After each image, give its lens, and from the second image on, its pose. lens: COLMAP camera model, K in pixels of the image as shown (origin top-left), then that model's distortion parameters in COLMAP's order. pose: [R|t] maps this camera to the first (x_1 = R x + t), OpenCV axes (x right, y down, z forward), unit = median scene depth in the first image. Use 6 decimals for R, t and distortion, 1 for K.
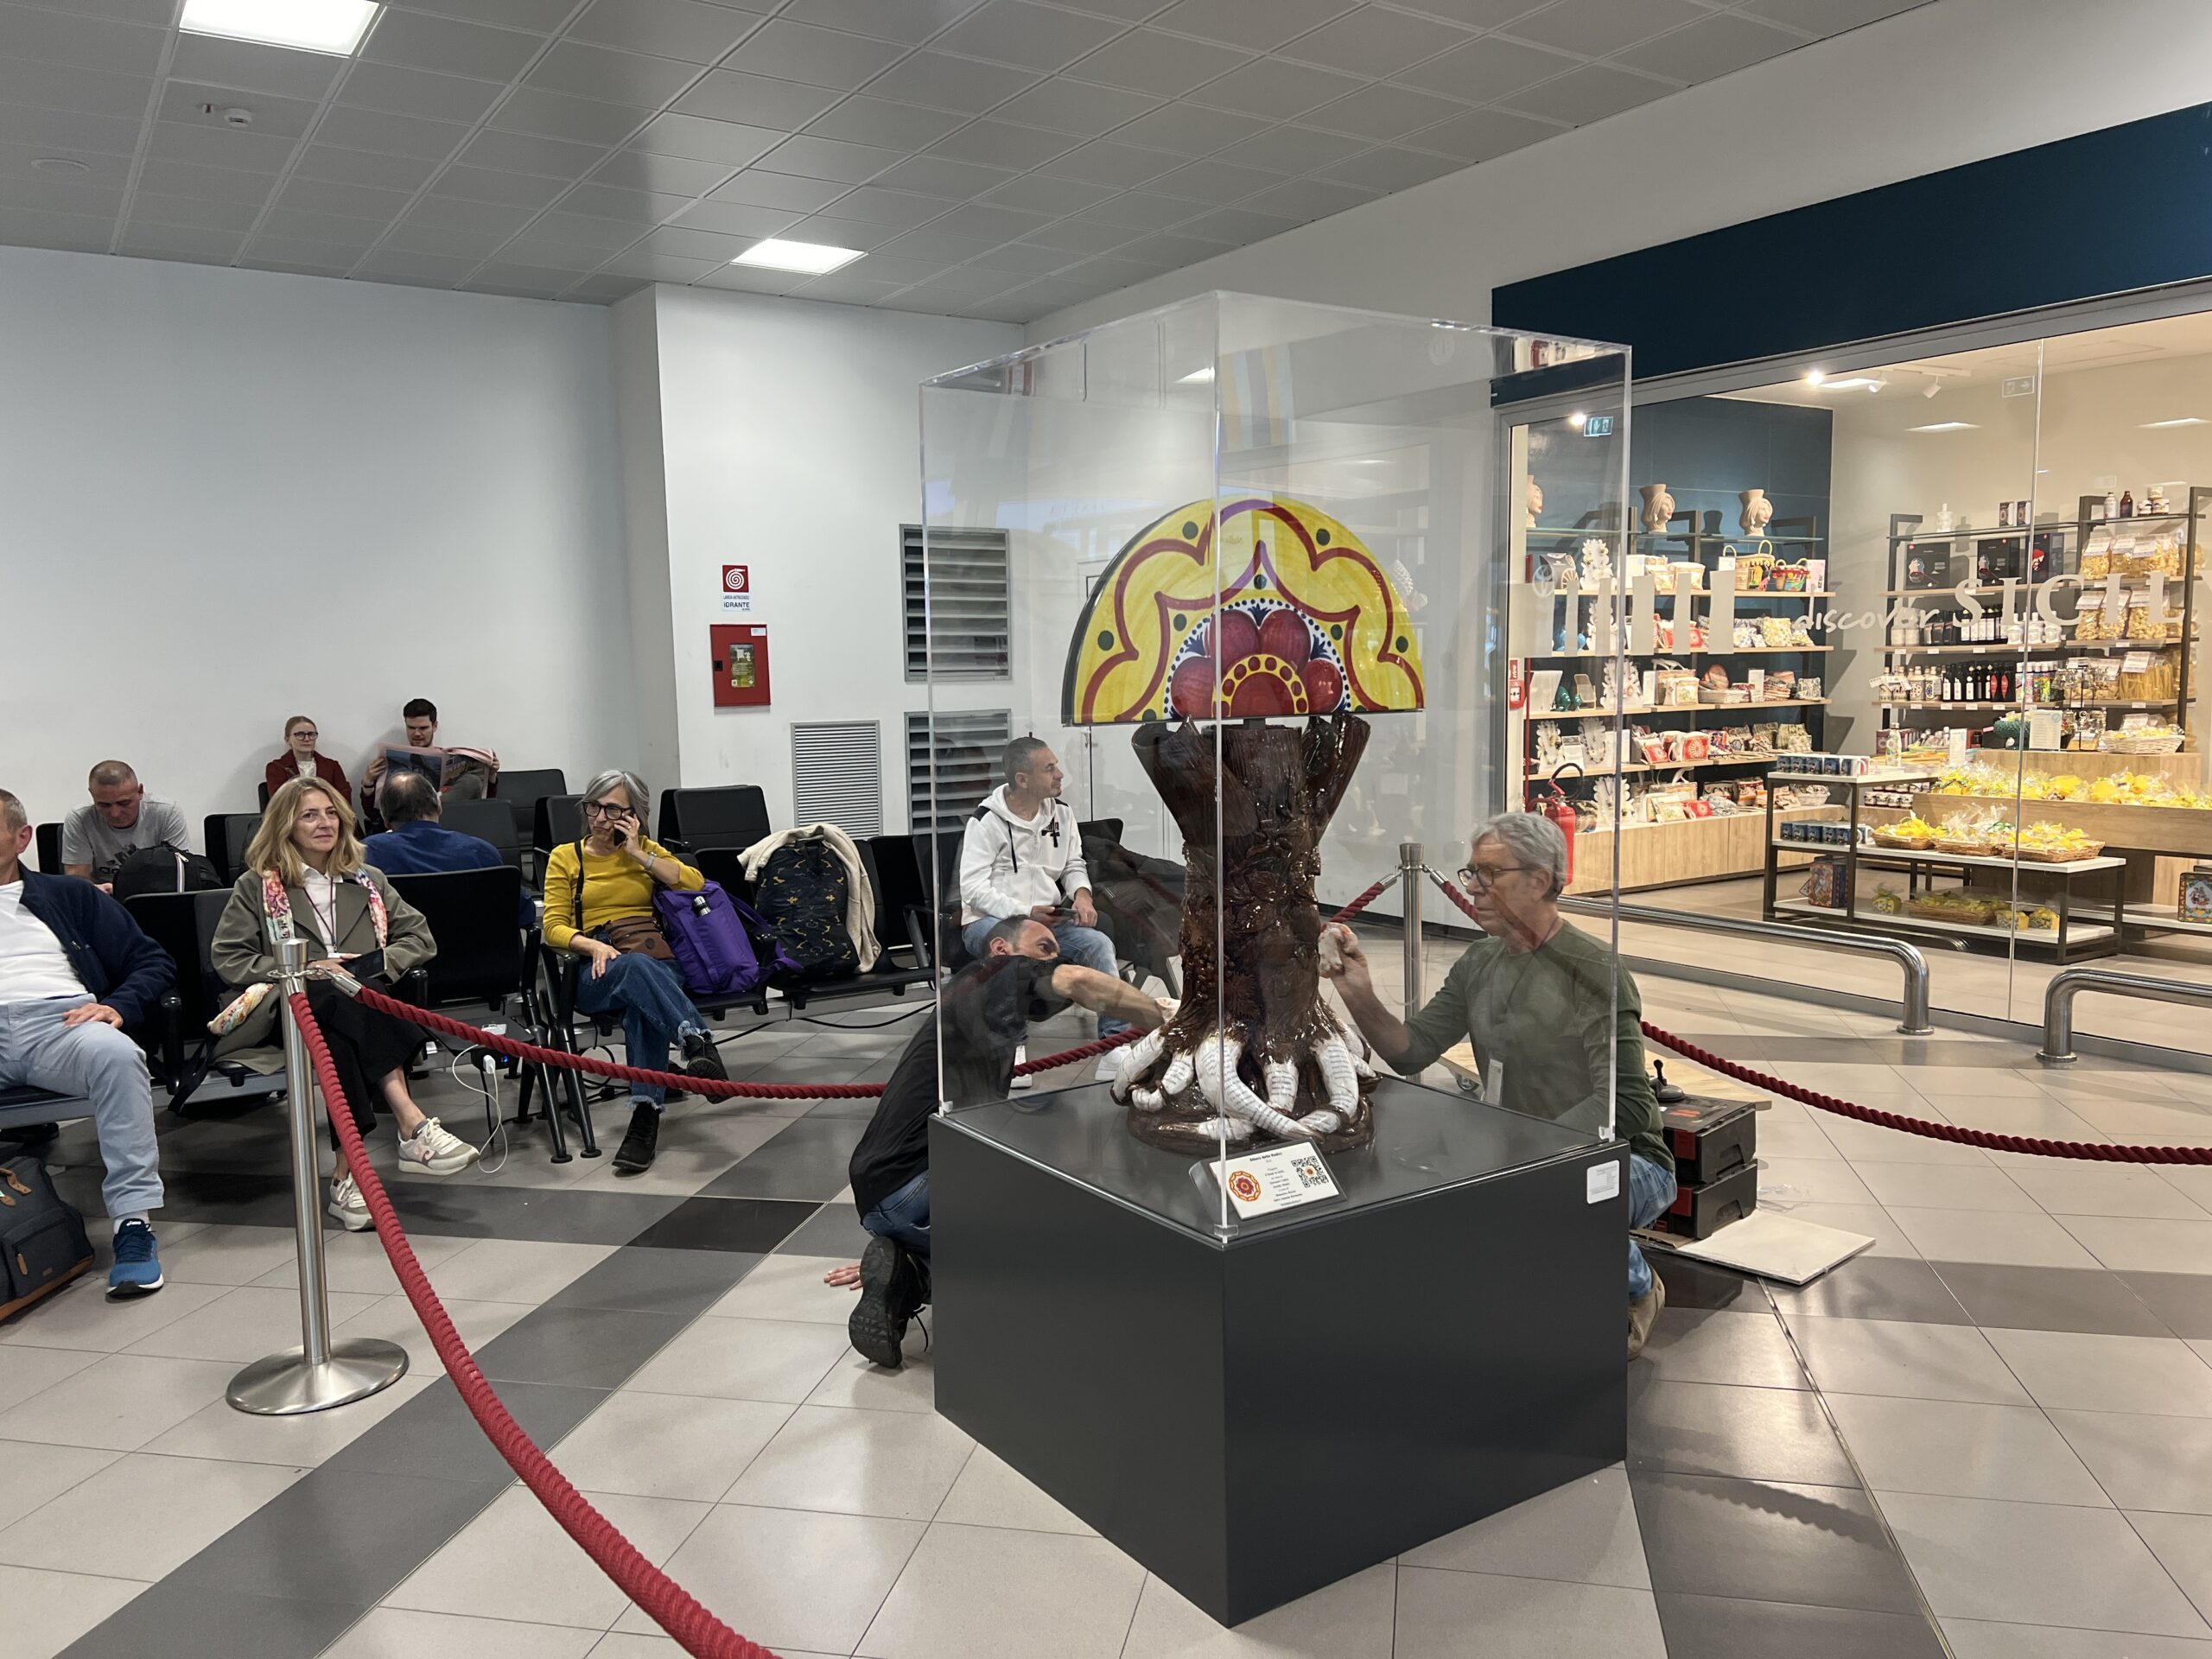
lens RADIAL K [[1631.5, 0, 1111.7], [0, 1631.5, 857.4], [0, 0, 1]] dist [0.035678, -0.035469]
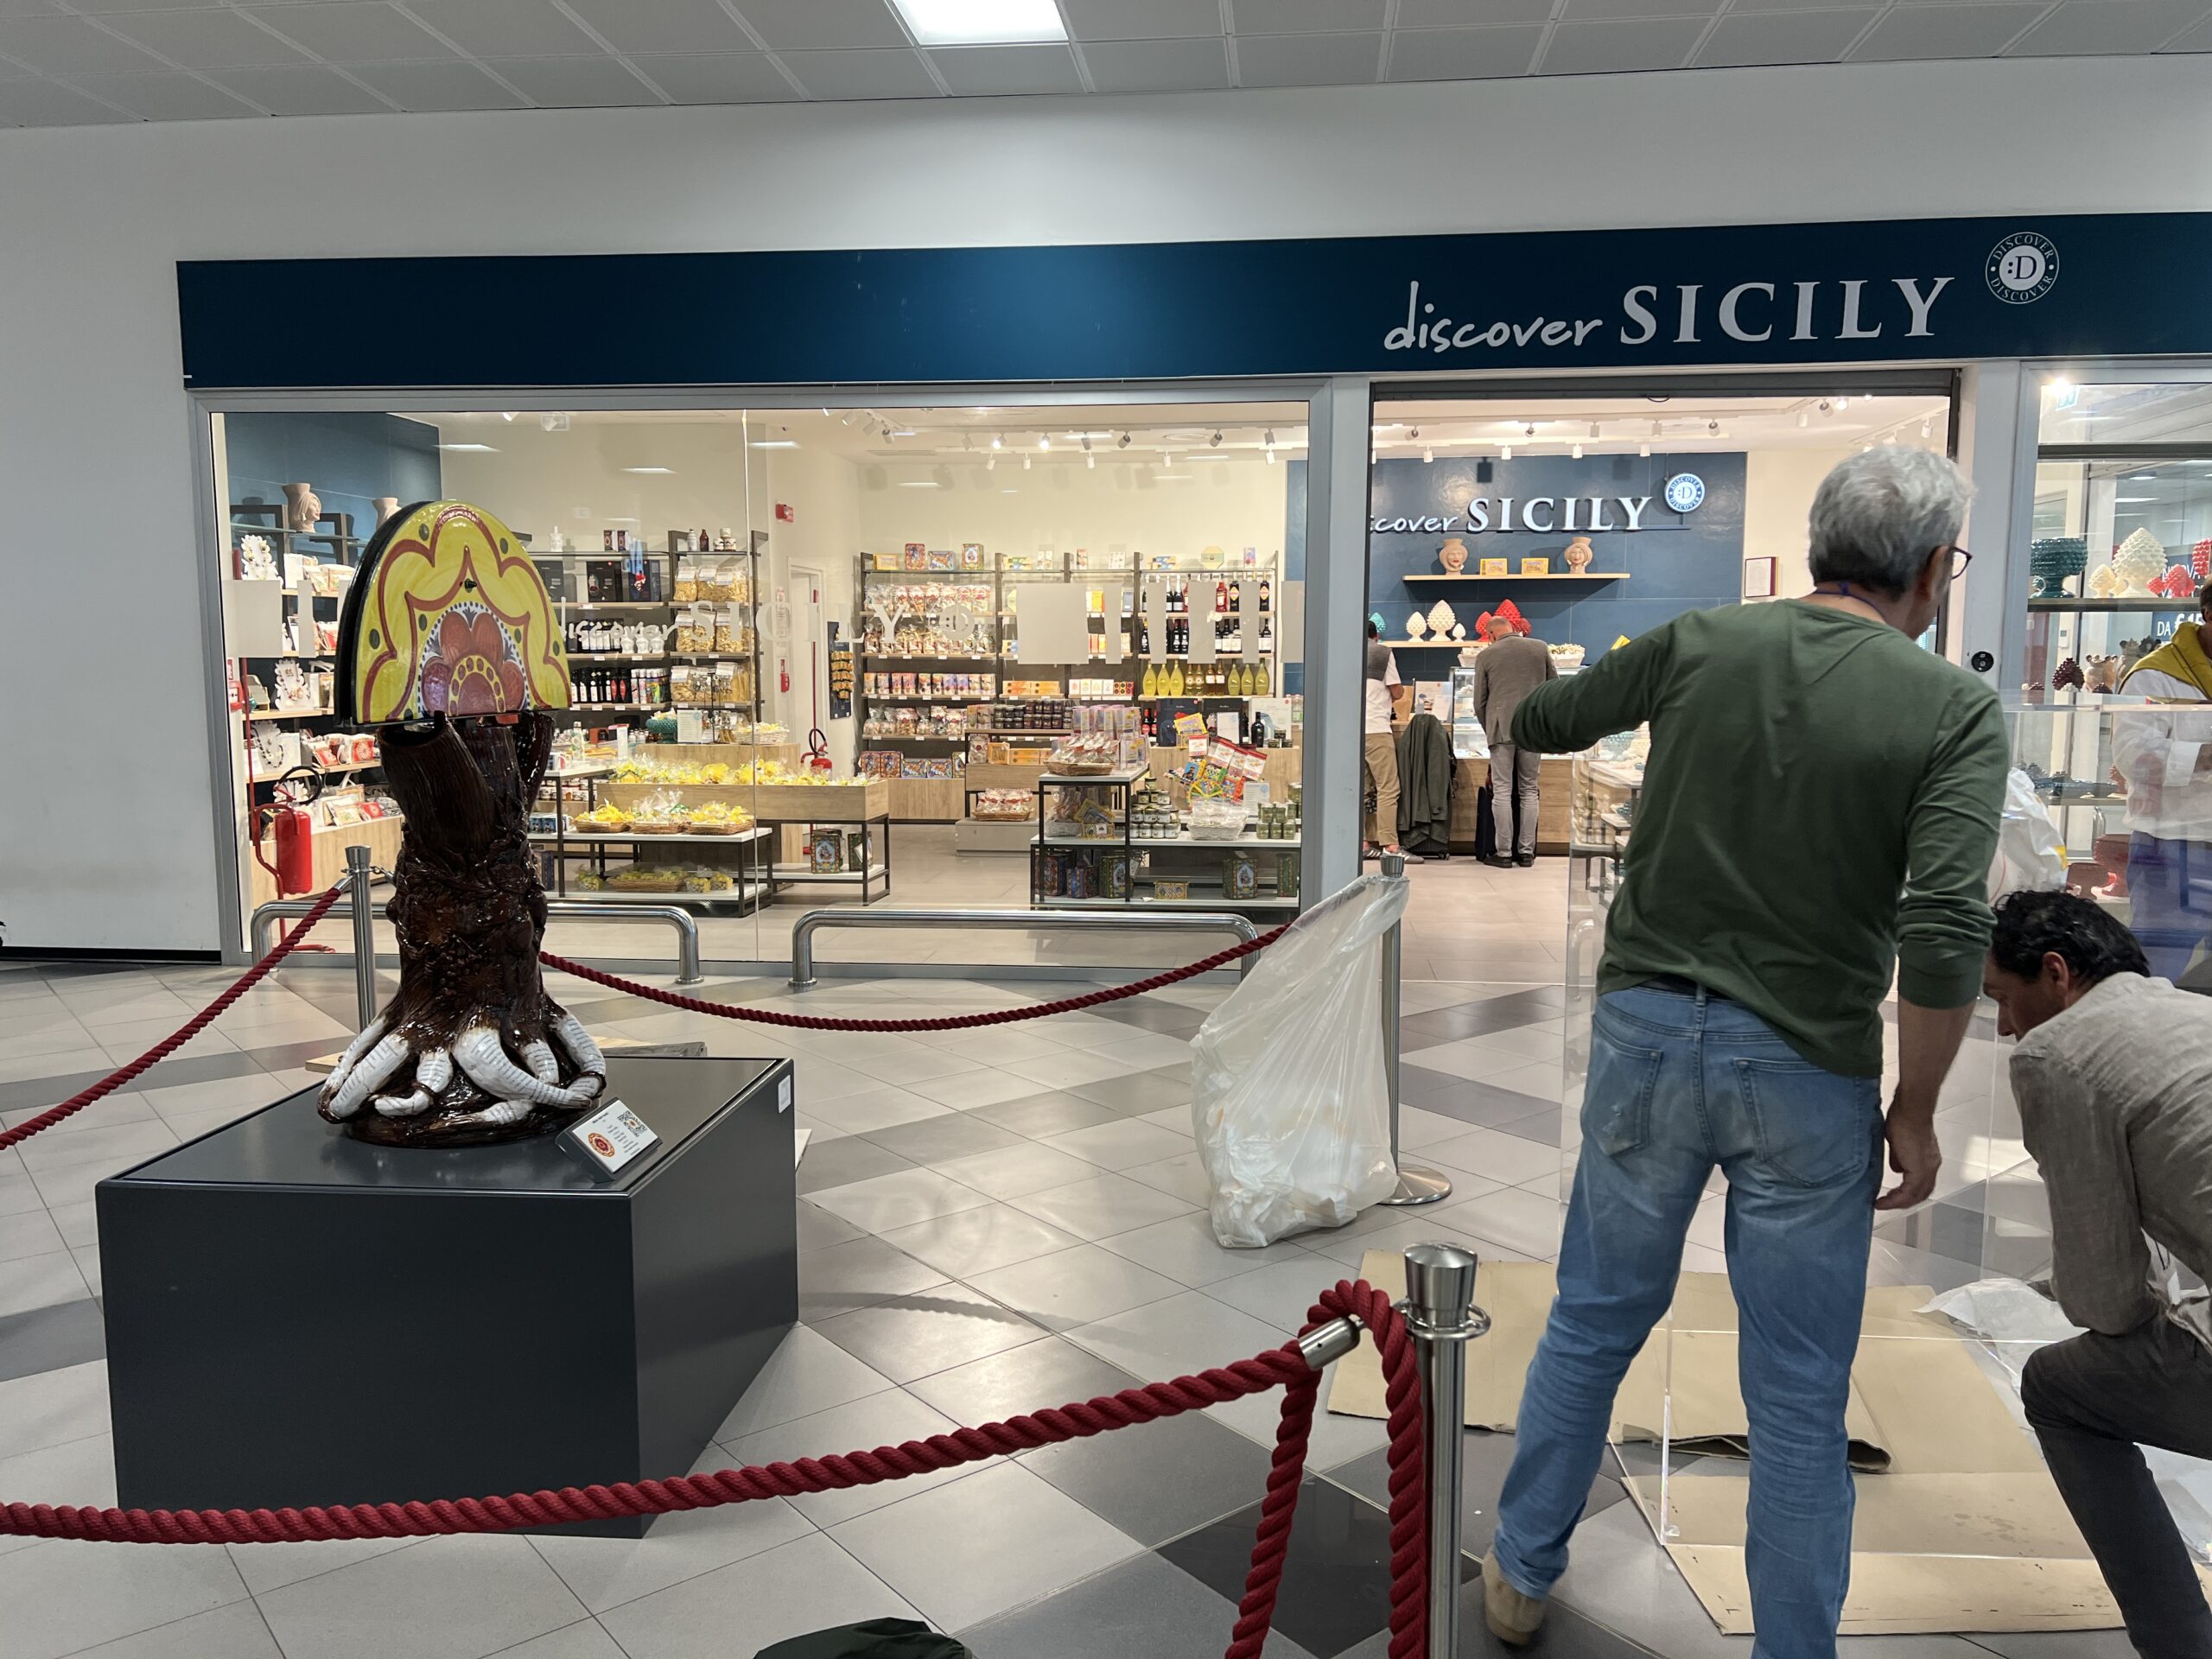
lens RADIAL K [[1629.2, 0, 1111.9], [0, 1629.2, 833.6], [0, 0, 1]] dist [0.042056, -0.047979]
pose [[0.635274, -0.067073, 0.769369, -0.240657], [0.079768, 0.996592, 0.021017, -0.000600], [-0.768156, 0.048020, 0.638459, 0.015677]]
